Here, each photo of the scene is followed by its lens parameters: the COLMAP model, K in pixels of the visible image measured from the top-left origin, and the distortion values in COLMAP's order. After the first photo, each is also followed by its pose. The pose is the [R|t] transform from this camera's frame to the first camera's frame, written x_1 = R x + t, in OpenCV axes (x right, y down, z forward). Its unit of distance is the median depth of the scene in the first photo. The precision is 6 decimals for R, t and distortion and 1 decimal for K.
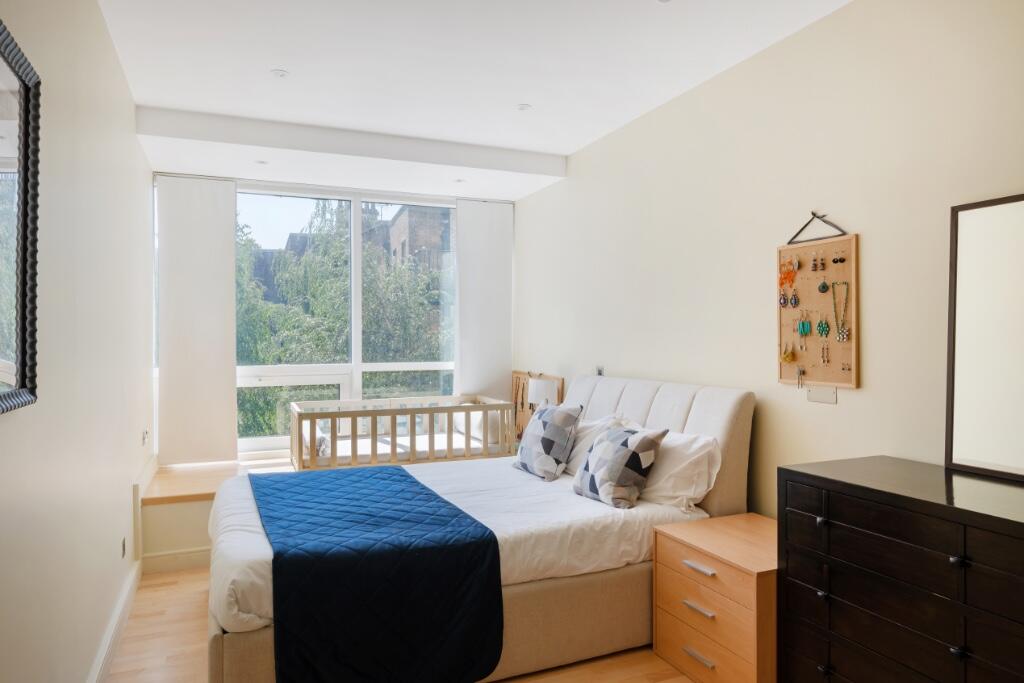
lens RADIAL K [[652.5, 0, 512.7], [0, 652.5, 337.8], [0, 0, 1]] dist [-0.003040, -0.000199]
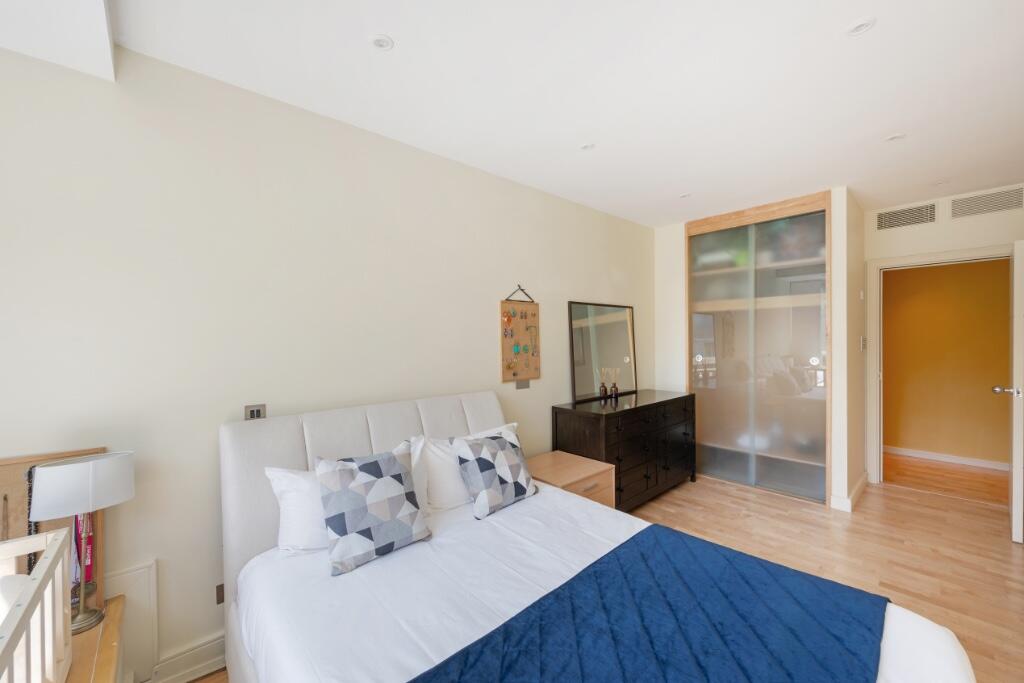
lens RADIAL K [[401.1, 0, 514.8], [0, 401.1, 344.2], [0, 0, 1]] dist [0.000149, 0.000004]
pose [[-0.320369, -0.007849, 0.947260, -0.602454], [0.004499, 0.999942, 0.009808, -0.040923], [-0.947282, 0.007404, -0.320315, 1.373555]]
